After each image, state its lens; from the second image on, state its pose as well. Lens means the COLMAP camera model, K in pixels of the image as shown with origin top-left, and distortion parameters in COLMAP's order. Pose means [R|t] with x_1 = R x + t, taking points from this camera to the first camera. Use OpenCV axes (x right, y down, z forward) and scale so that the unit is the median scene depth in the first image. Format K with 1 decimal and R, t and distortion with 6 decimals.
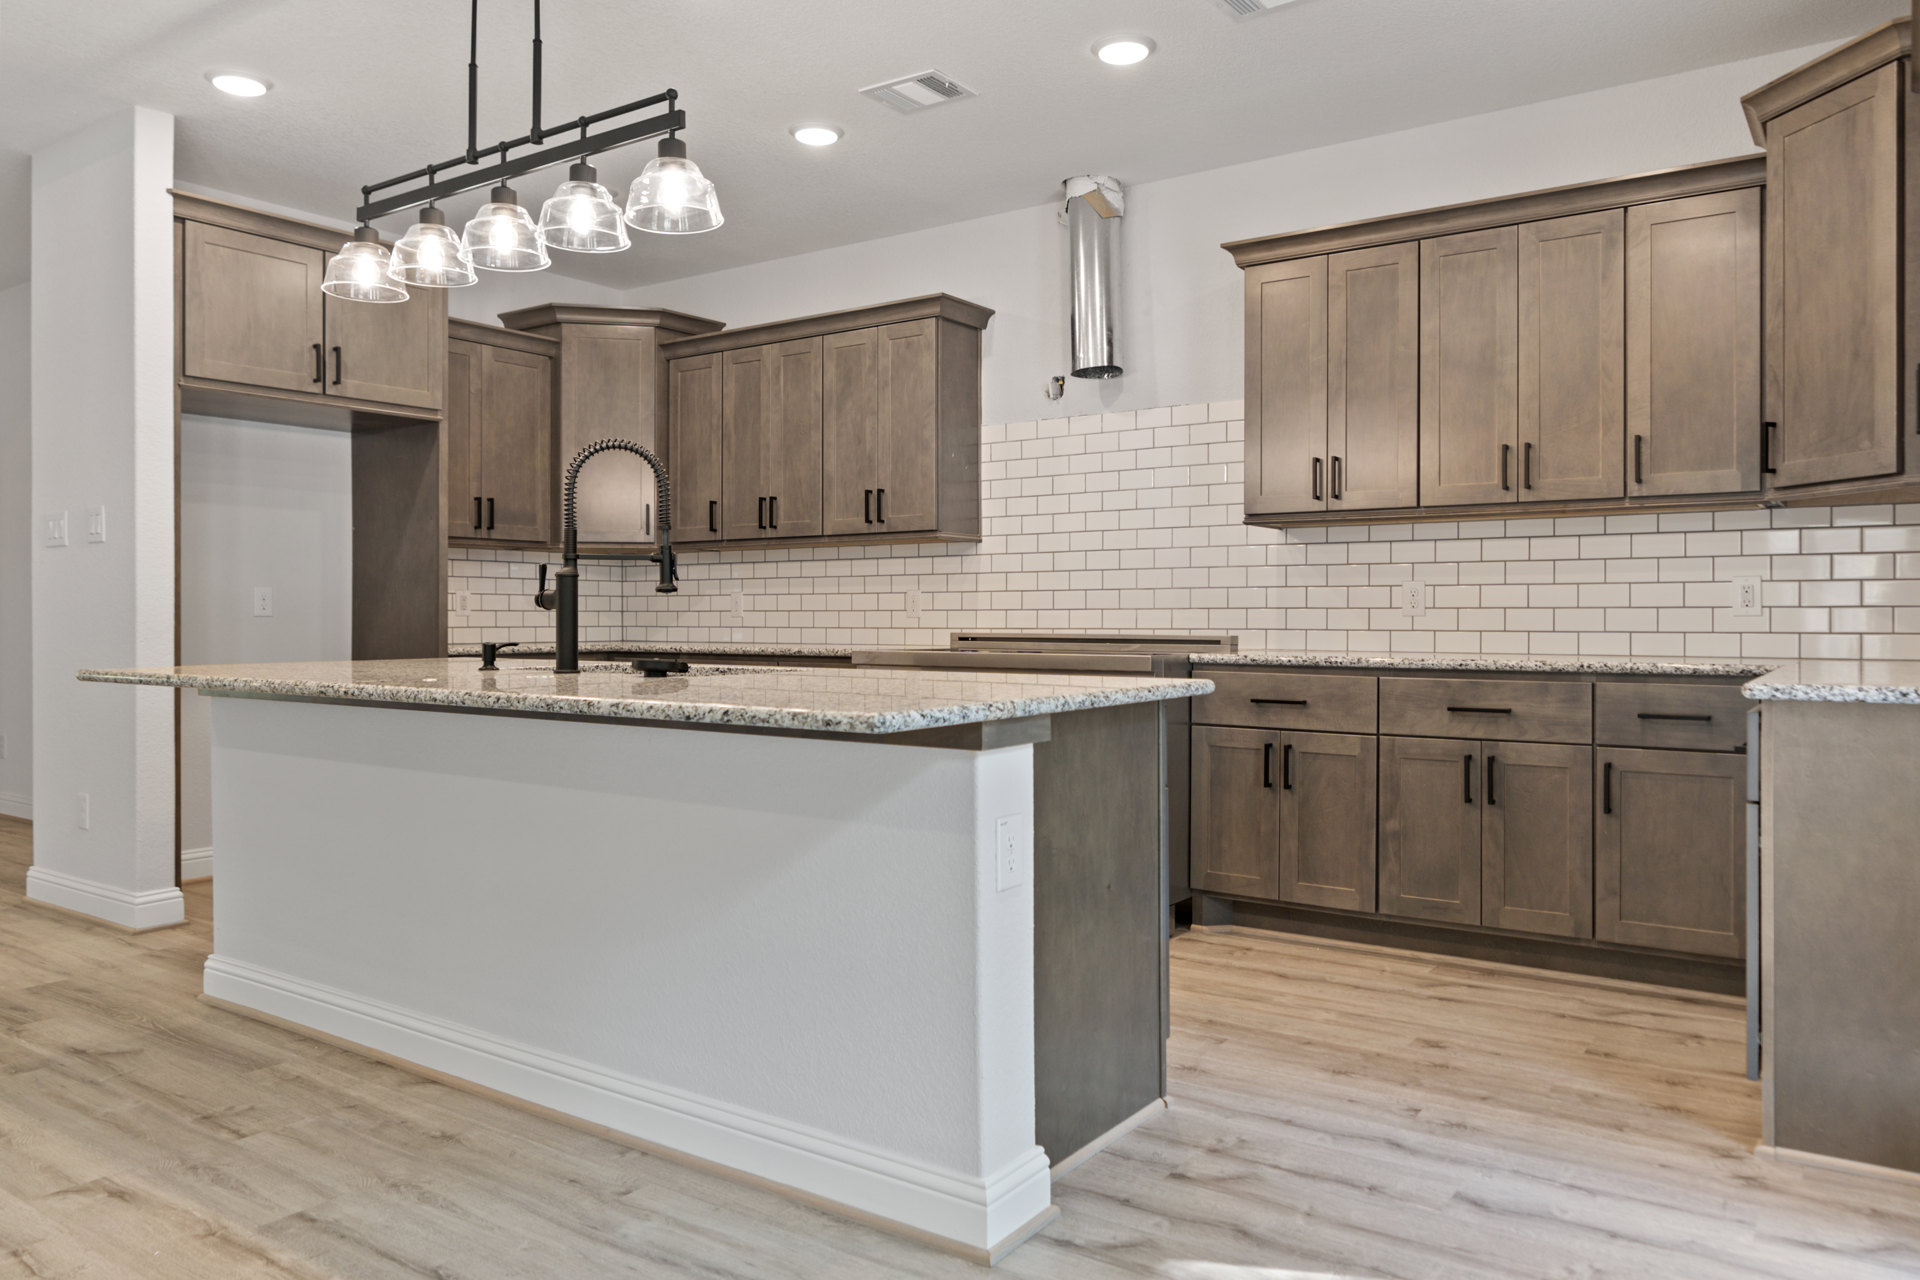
lens RADIAL K [[1328.0, 0, 966.7], [0, 1328.0, 621.5], [0, 0, 1]] dist [-0.007652, 0.005006]
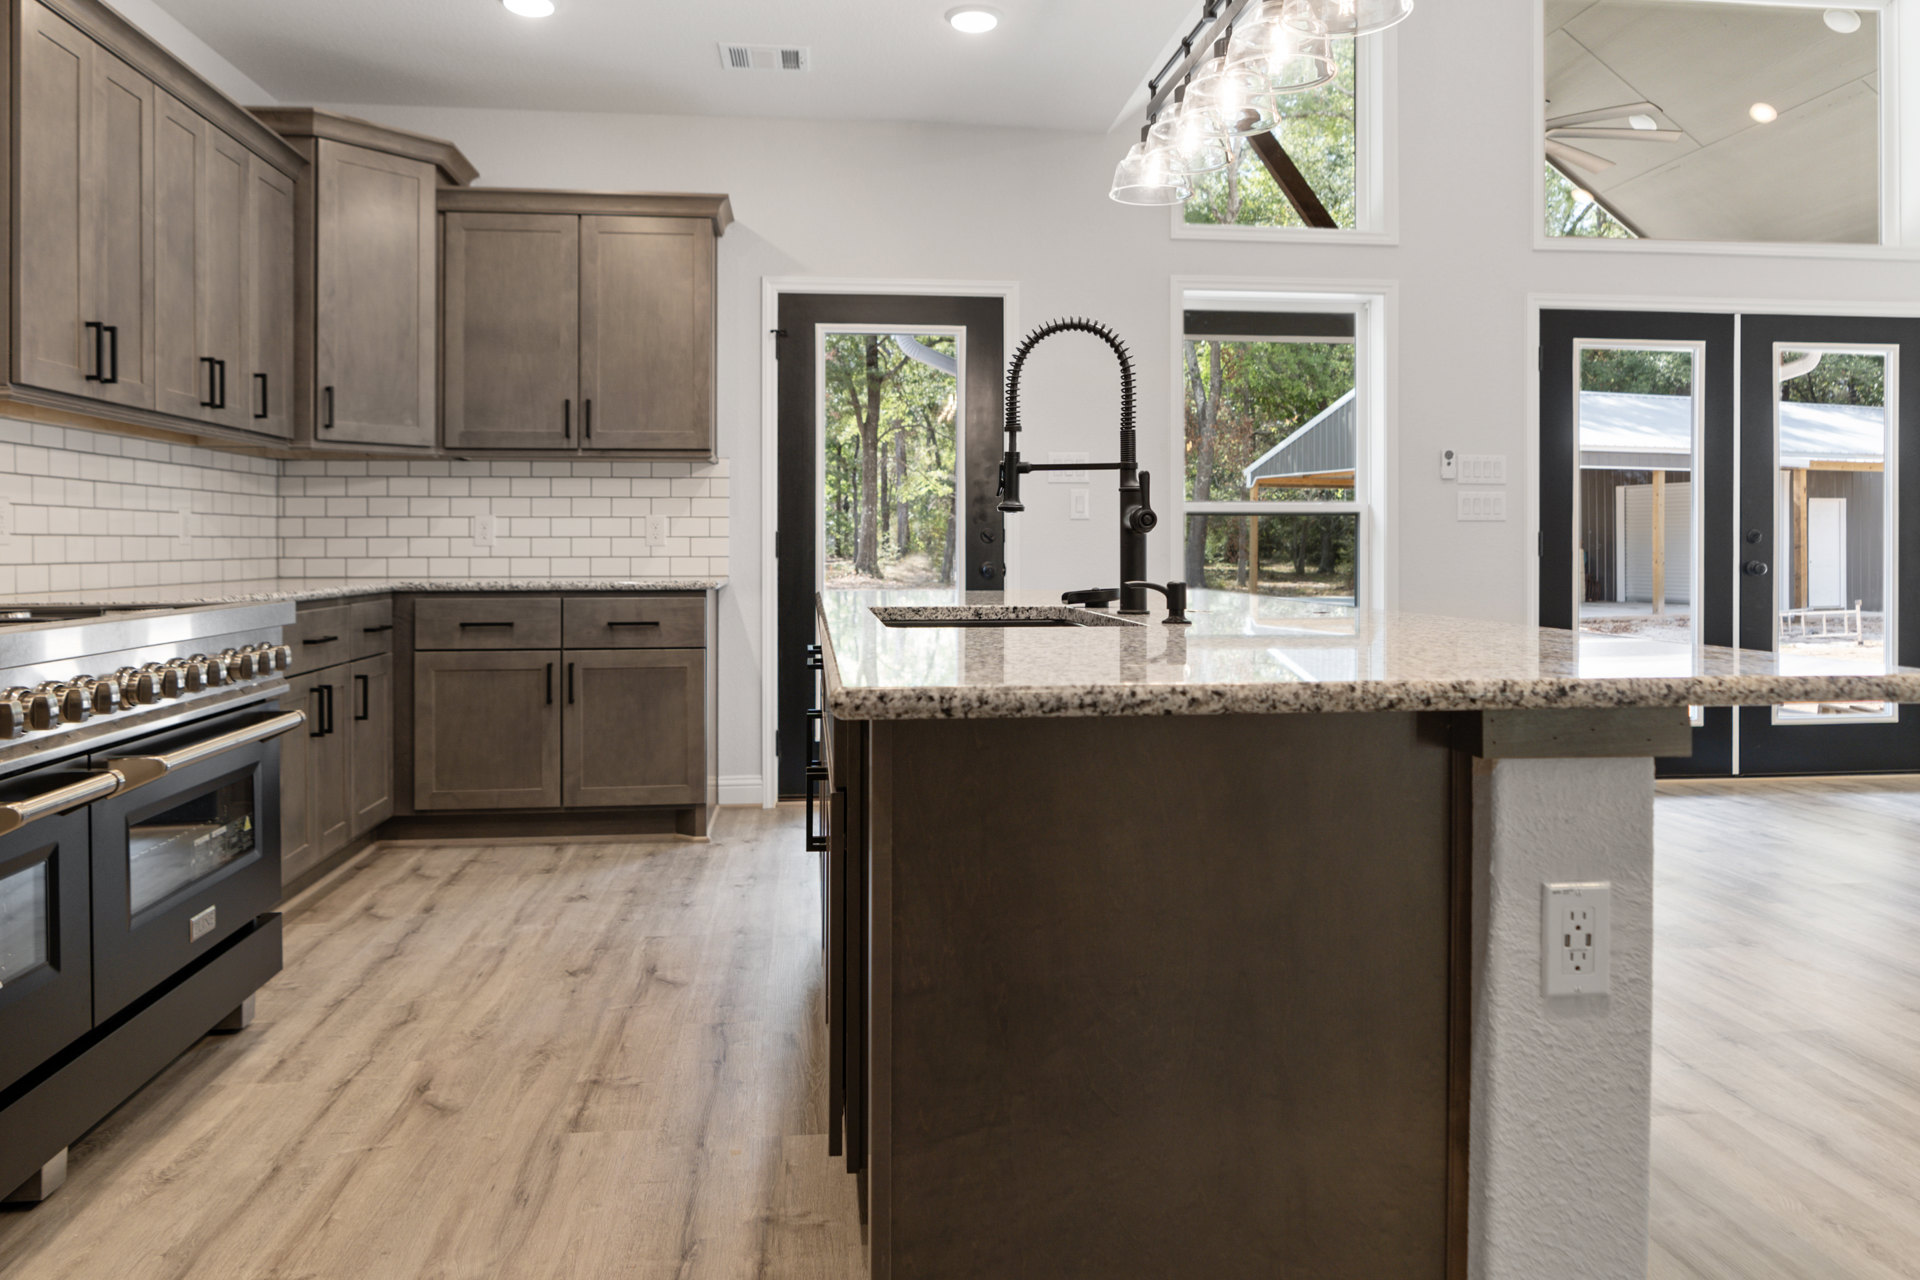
lens RADIAL K [[1344.3, 0, 969.8], [0, 1344.3, 558.8], [0, 0, 1]] dist [-0.005896, -0.000340]
pose [[-0.664087, -0.006878, 0.747624, -0.586204], [0.005332, 0.999889, 0.013935, -0.004056], [-0.747636, 0.013240, -0.663977, 1.128170]]
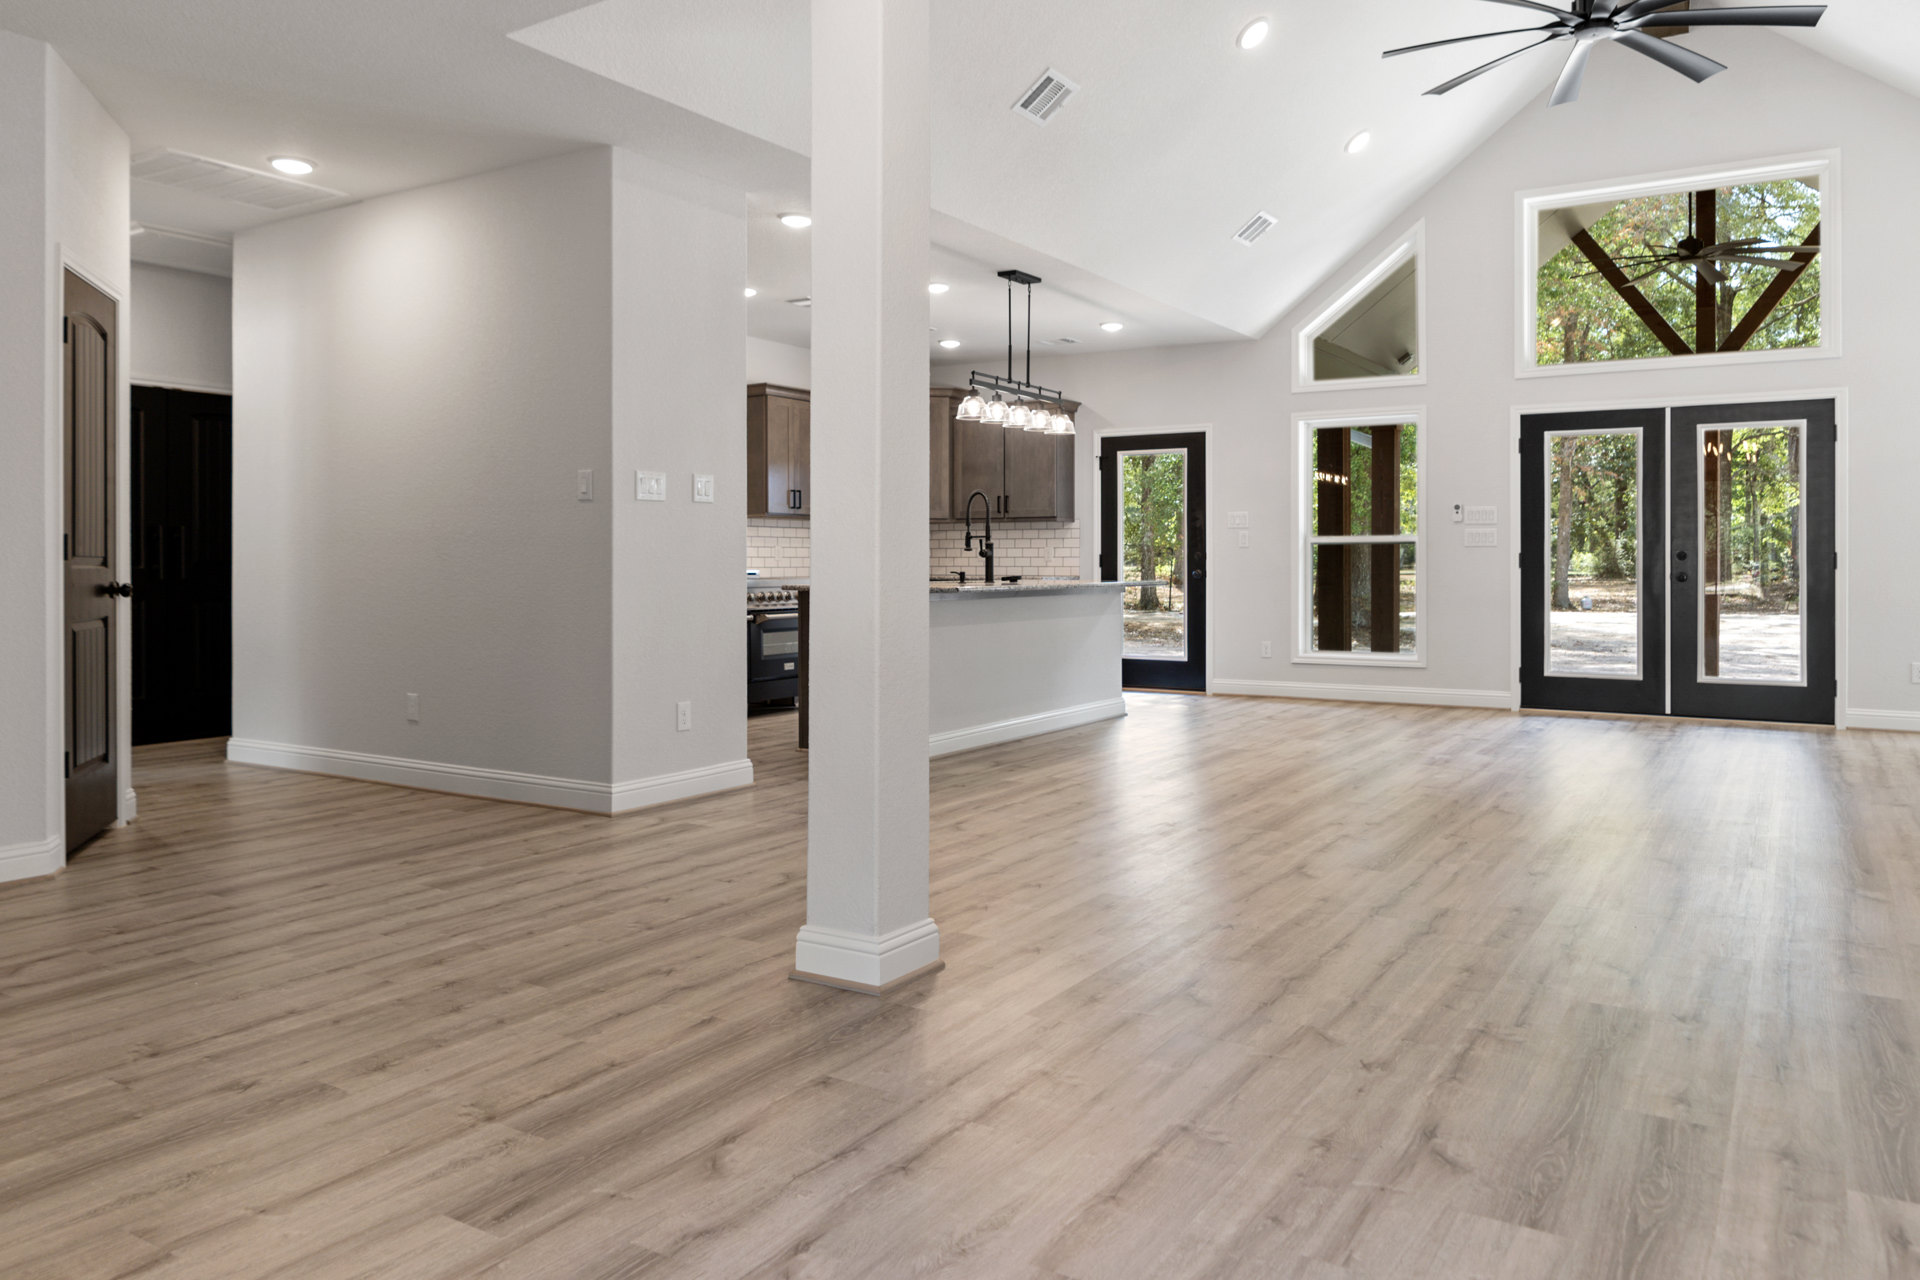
lens RADIAL K [[1344.3, 0, 969.8], [0, 1344.3, 558.8], [0, 0, 1]] dist [-0.005896, -0.000340]
pose [[-0.054635, 0.002572, 0.998503, -2.015805], [0.006173, 0.999978, -0.002238, -0.000442], [-0.998487, 0.006042, -0.054650, 0.829062]]
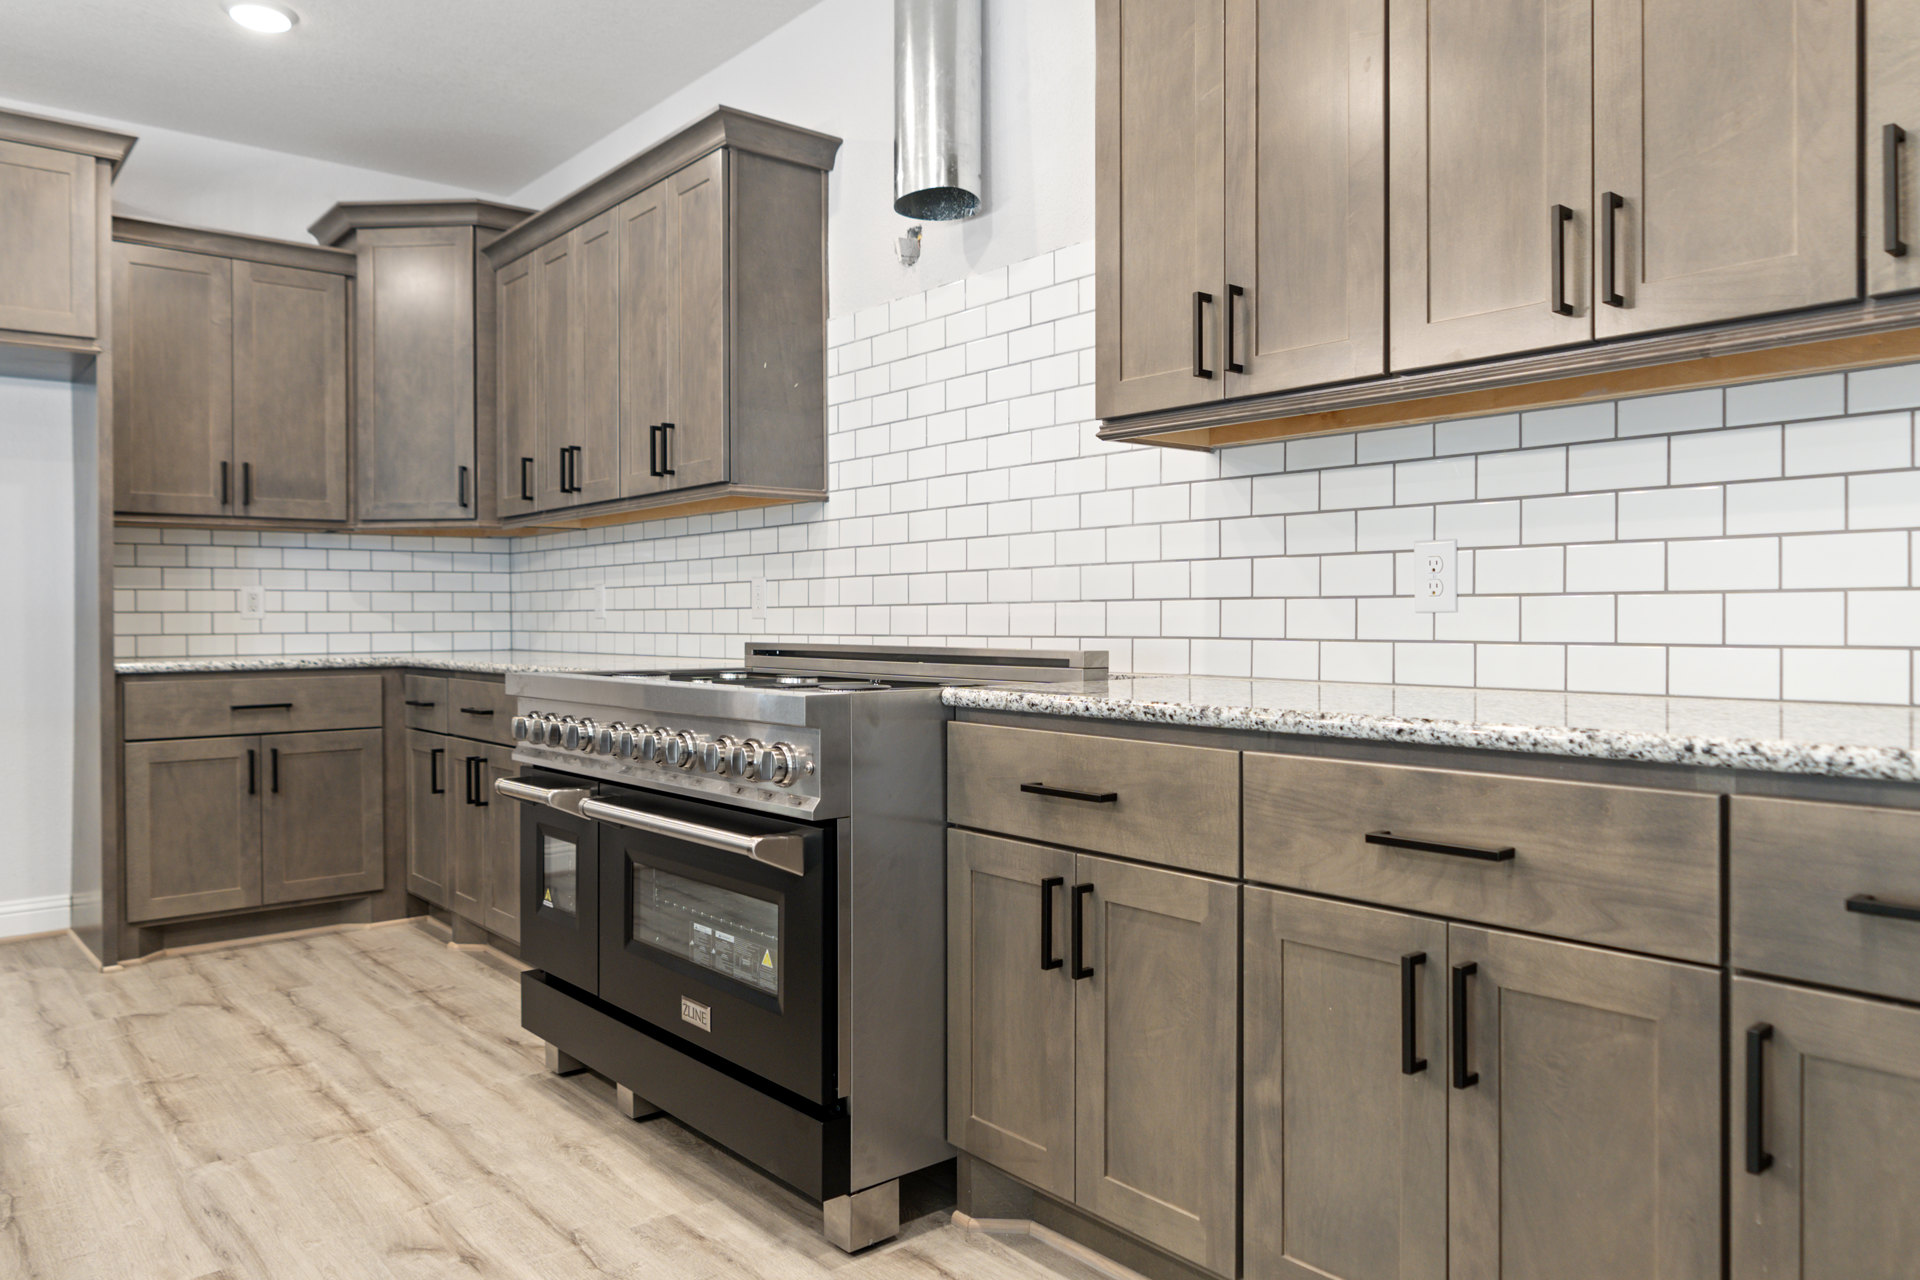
lens RADIAL K [[1328.0, 0, 966.7], [0, 1328.0, 621.5], [0, 0, 1]] dist [-0.007652, 0.005006]
pose [[0.966533, -0.004312, -0.256506, 0.305321], [0.004648, 0.999989, 0.000702, -0.001835], [0.256500, -0.001871, 0.966542, 0.499762]]
